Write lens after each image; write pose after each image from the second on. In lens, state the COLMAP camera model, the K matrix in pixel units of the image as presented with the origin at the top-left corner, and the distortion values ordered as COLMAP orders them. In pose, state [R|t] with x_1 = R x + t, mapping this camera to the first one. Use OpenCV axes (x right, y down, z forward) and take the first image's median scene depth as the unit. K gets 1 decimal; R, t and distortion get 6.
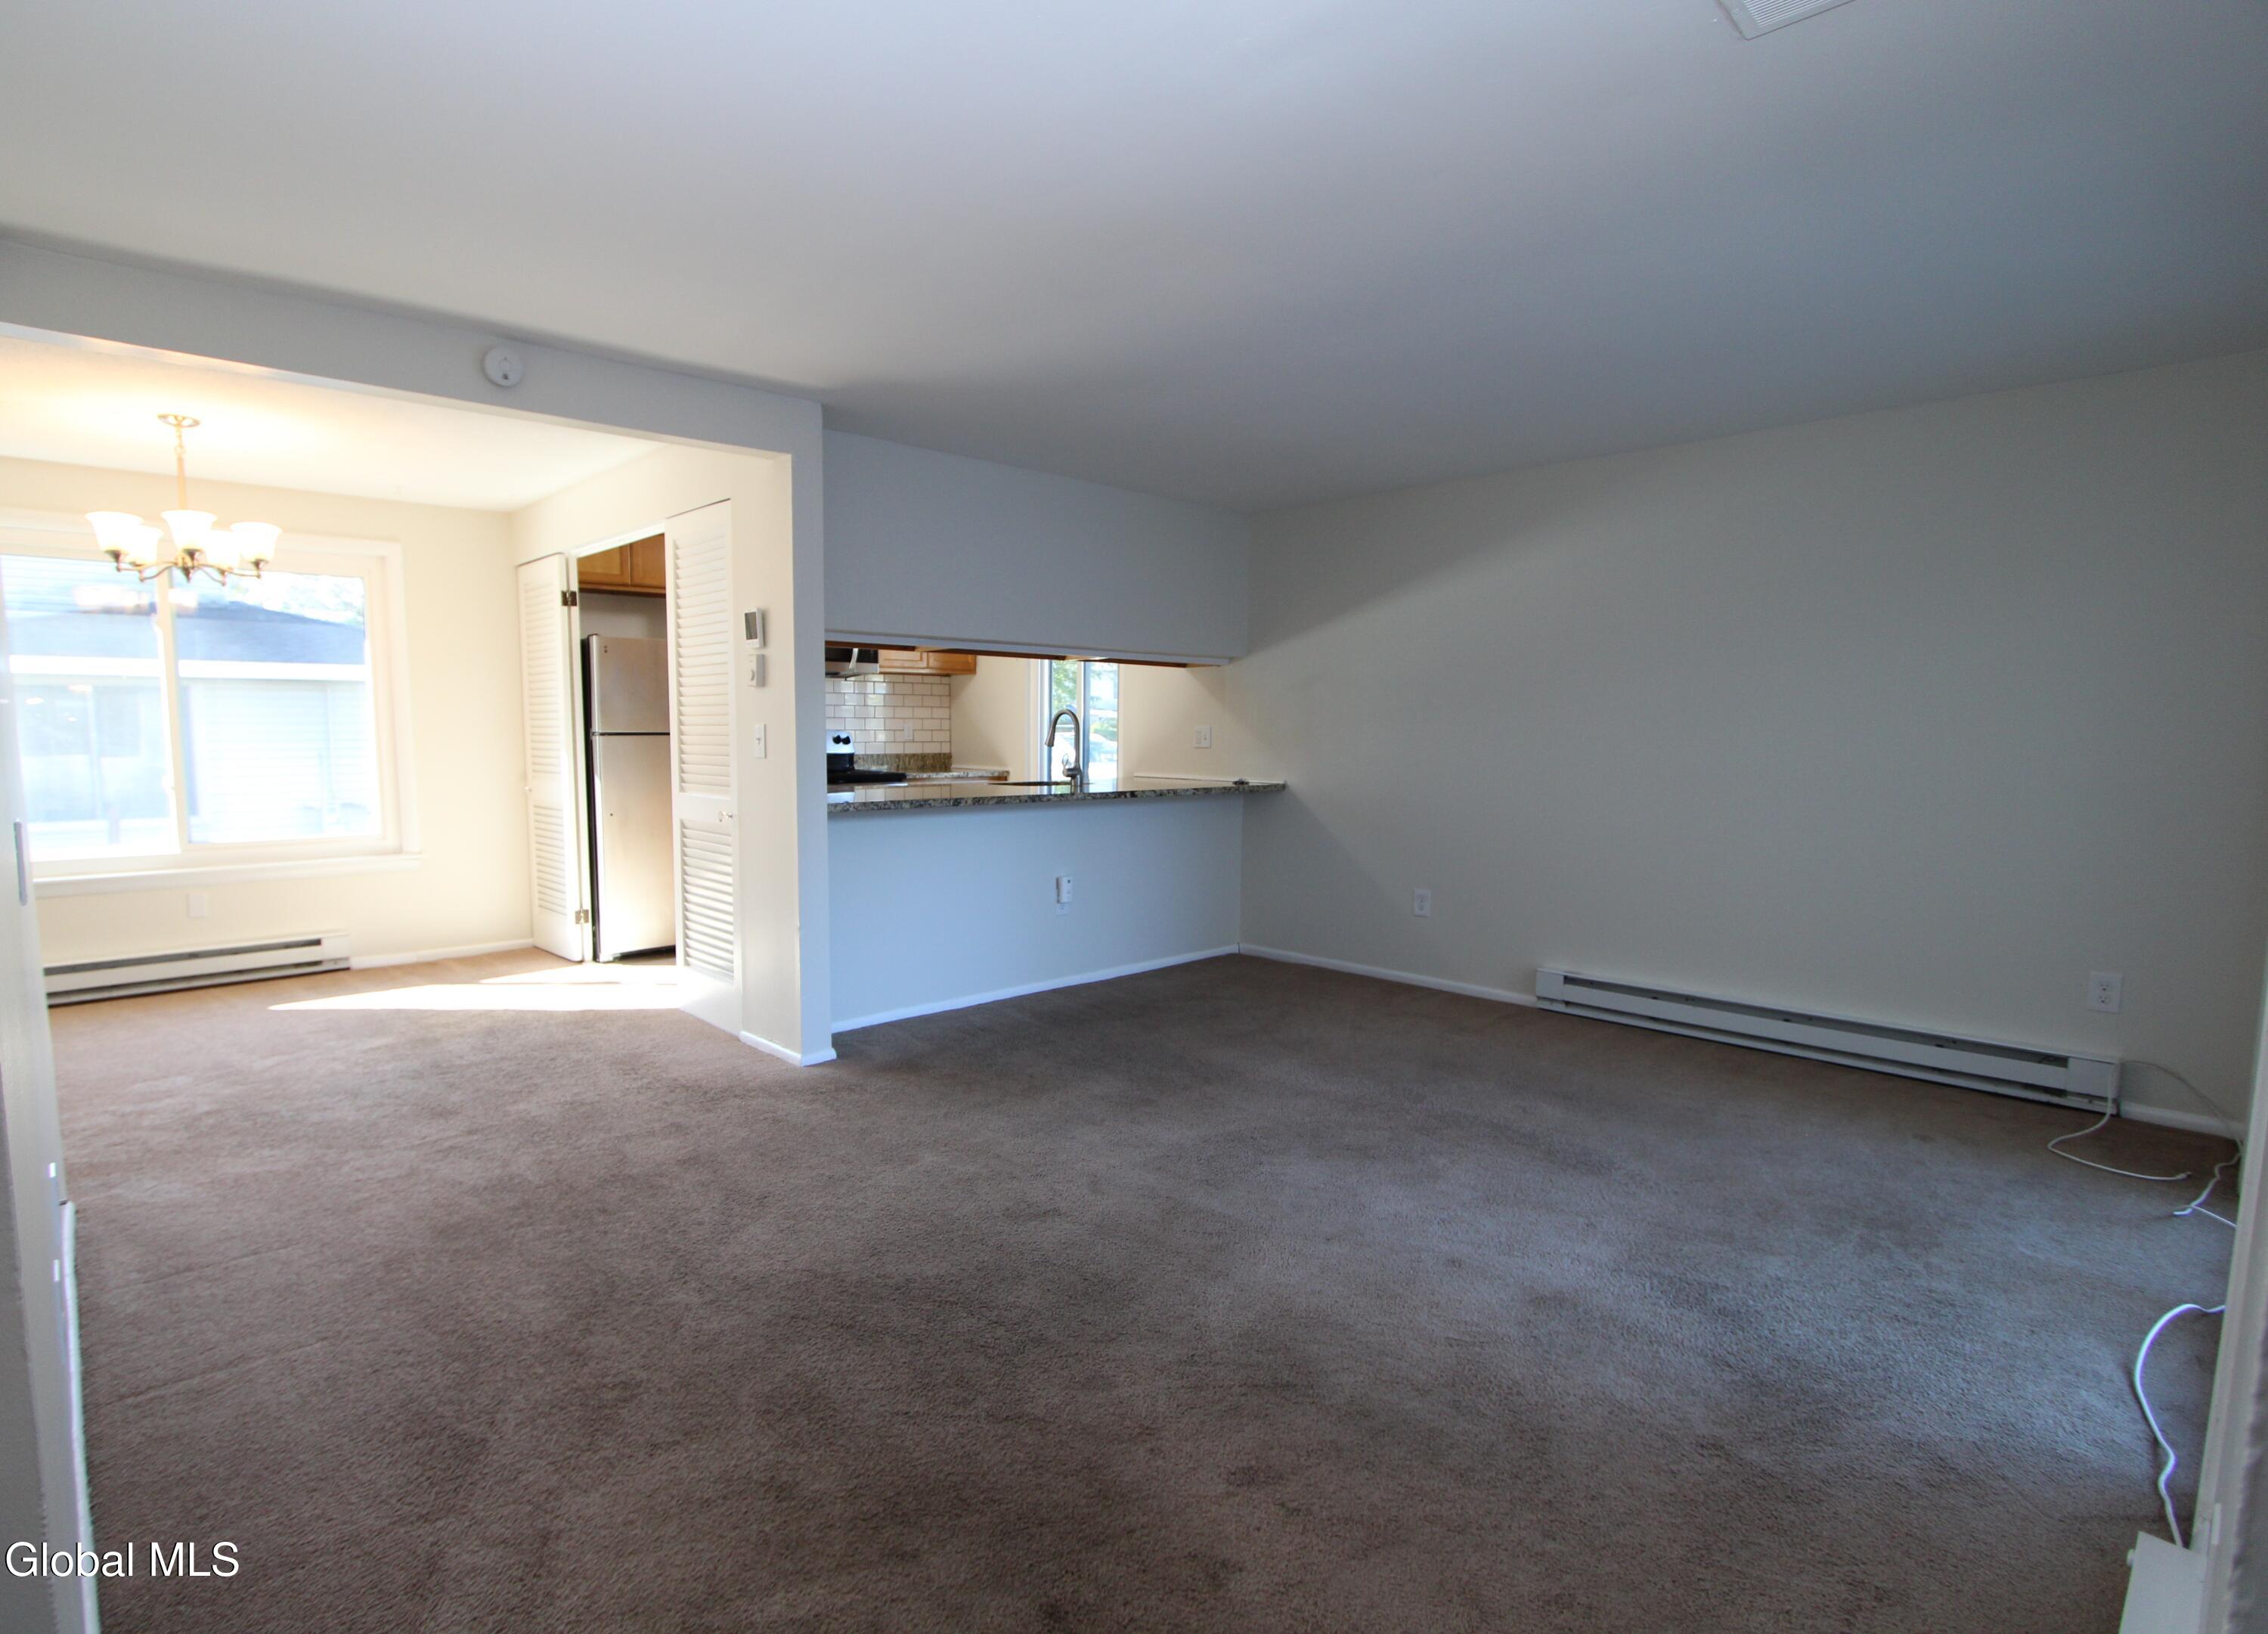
lens RADIAL K [[1133.6, 0, 1112.6], [0, 1133.6, 820.2], [0, 0, 1]] dist [0.001626, 0.000485]
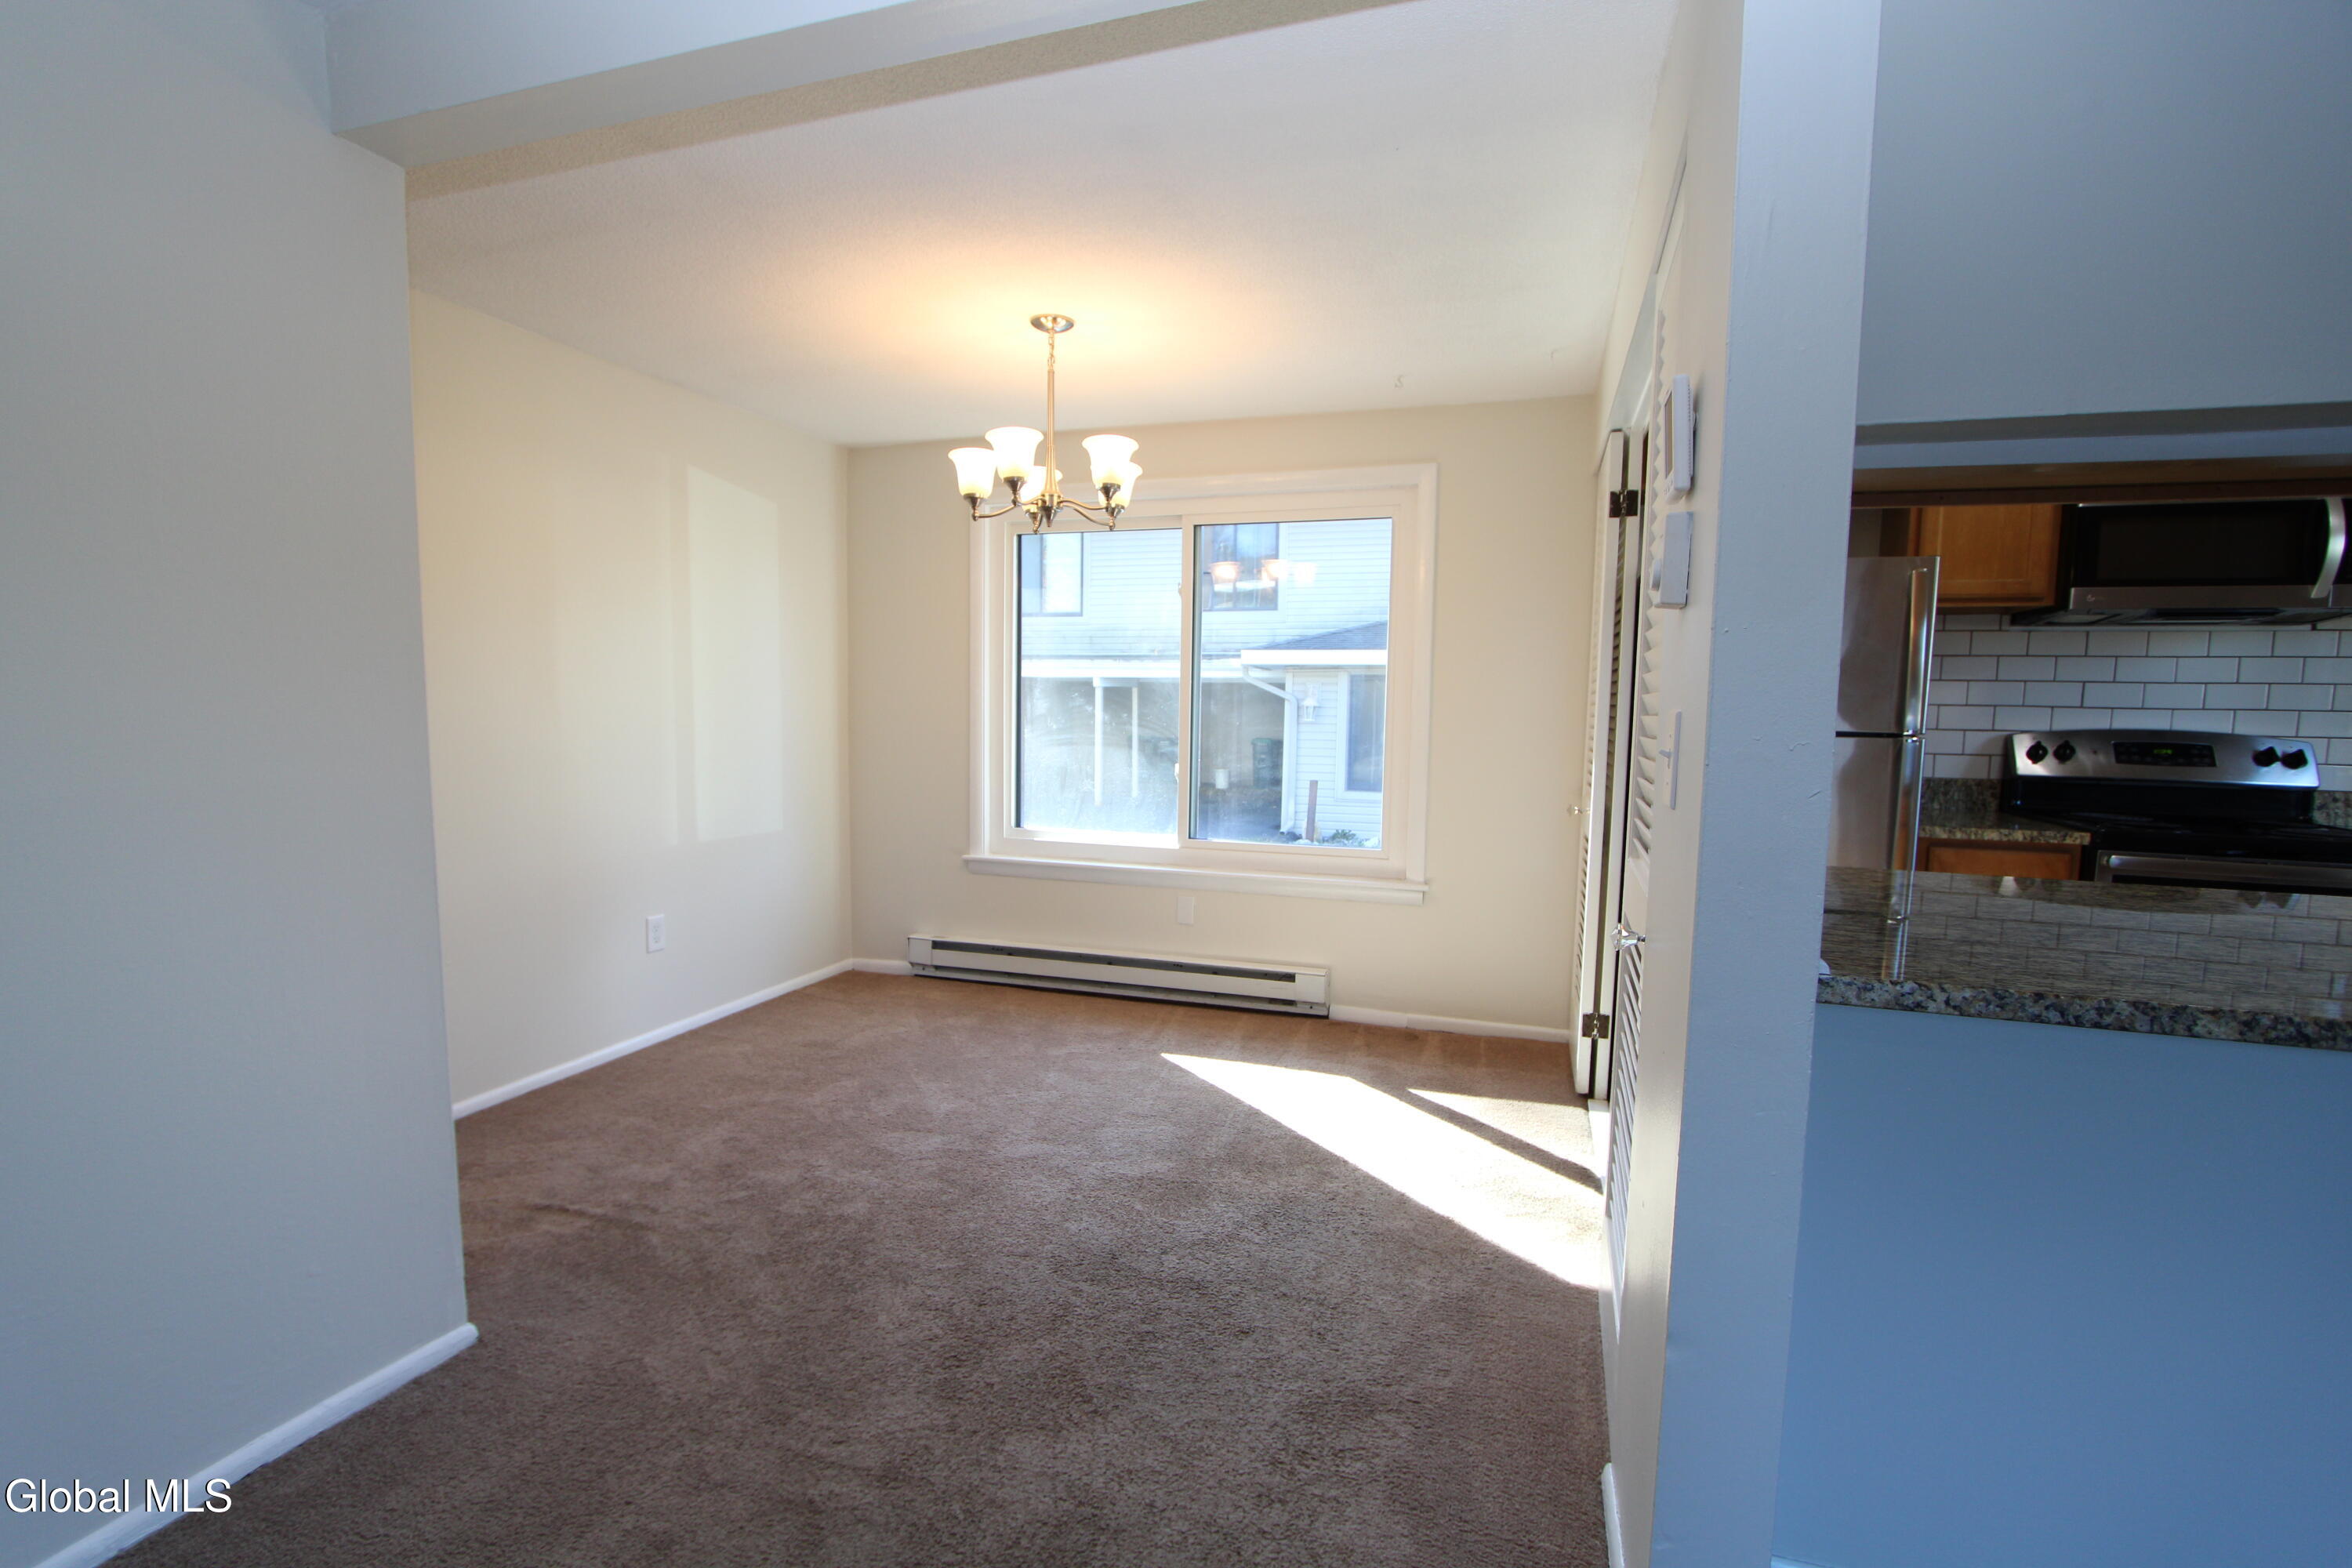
lens RADIAL K [[1096.2, 0, 1153.4], [0, 1096.2, 786.8], [0, 0, 1]] dist [-0.006242, -0.000795]
pose [[0.427560, 0.073582, -0.900987, -0.050965], [-0.092458, 0.995015, 0.037386, -0.045027], [0.899246, 0.067319, 0.432231, 0.544943]]
